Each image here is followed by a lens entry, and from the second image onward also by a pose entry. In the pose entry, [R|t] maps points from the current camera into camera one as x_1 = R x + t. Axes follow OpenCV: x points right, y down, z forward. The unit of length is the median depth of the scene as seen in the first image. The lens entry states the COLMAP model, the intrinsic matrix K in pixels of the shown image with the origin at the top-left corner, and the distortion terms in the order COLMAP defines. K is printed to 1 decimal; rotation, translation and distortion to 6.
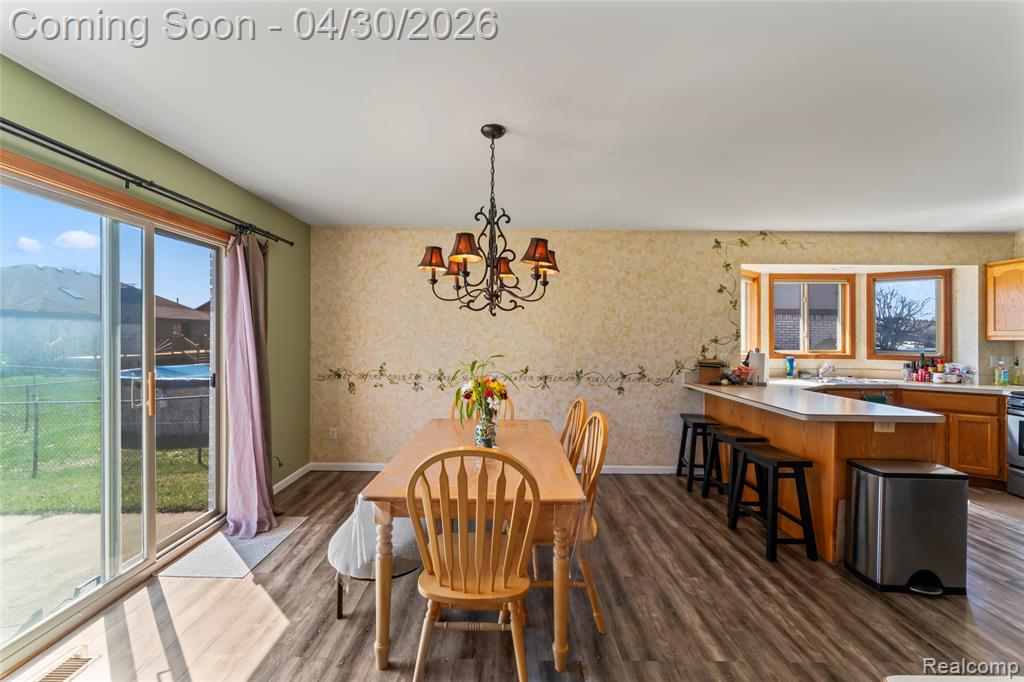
lens RADIAL K [[412.2, 0, 509.7], [0, 412.2, 335.5], [0, 0, 1]] dist [-0.000226, 0.000100]
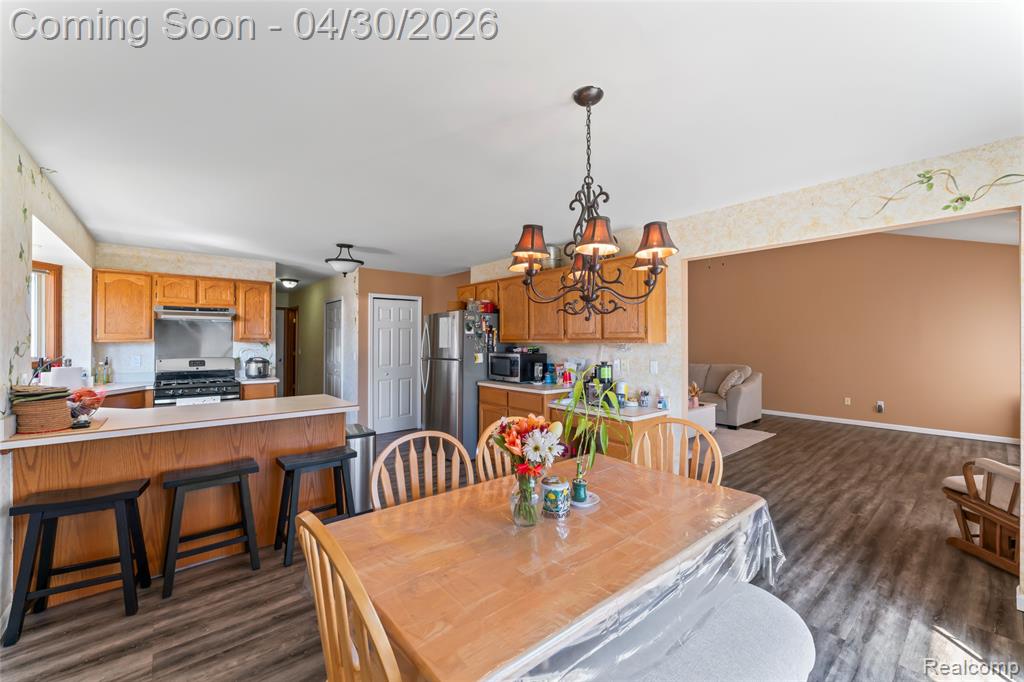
lens RADIAL K [[412.2, 0, 509.7], [0, 412.2, 335.5], [0, 0, 1]] dist [-0.000226, 0.000100]
pose [[-0.640001, -0.001781, 0.768372, -0.300172], [-0.006539, 0.999974, -0.003128, -0.009110], [-0.768347, -0.007027, -0.639995, 0.855833]]
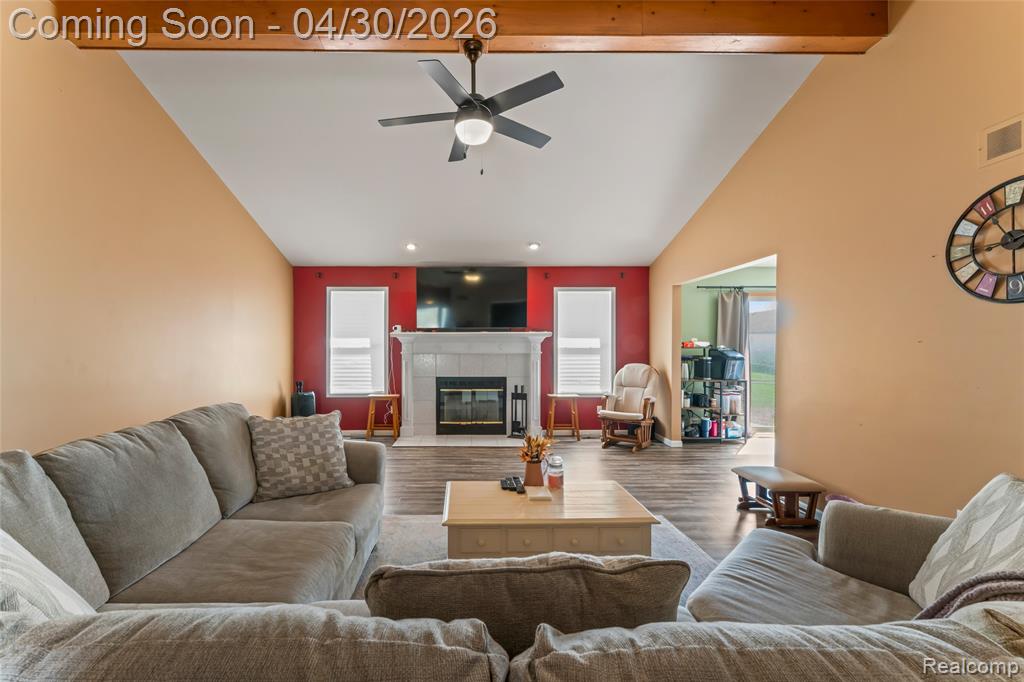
lens RADIAL K [[416.7, 0, 467.5], [0, 416.7, 352.8], [0, 0, 1]] dist [-0.001866, -0.000085]
pose [[-0.001861, 0.003937, -0.999991, 0.993078], [0.003159, 0.999987, 0.003931, 0.026944], [0.999993, -0.003152, -0.001873, -0.630227]]
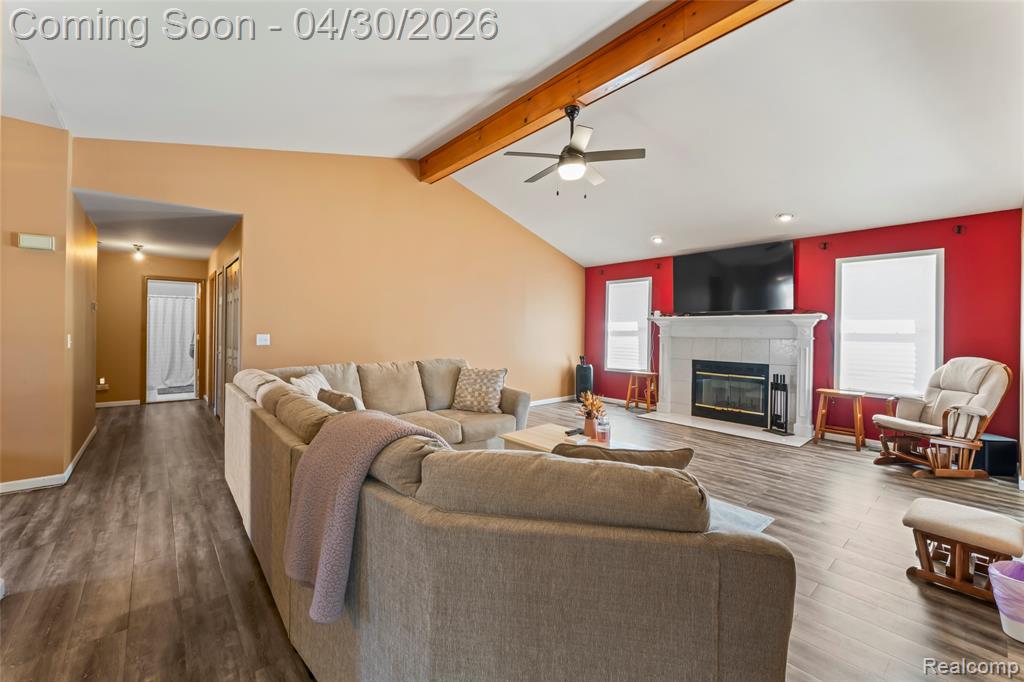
lens RADIAL K [[412.2, 0, 509.7], [0, 412.2, 335.5], [0, 0, 1]] dist [-0.000226, 0.000100]
pose [[-0.762540, -0.007627, -0.646896, 1.007208], [-0.015361, 0.999862, 0.006319, 0.030083], [0.646758, 0.014756, -0.762552, -0.035584]]
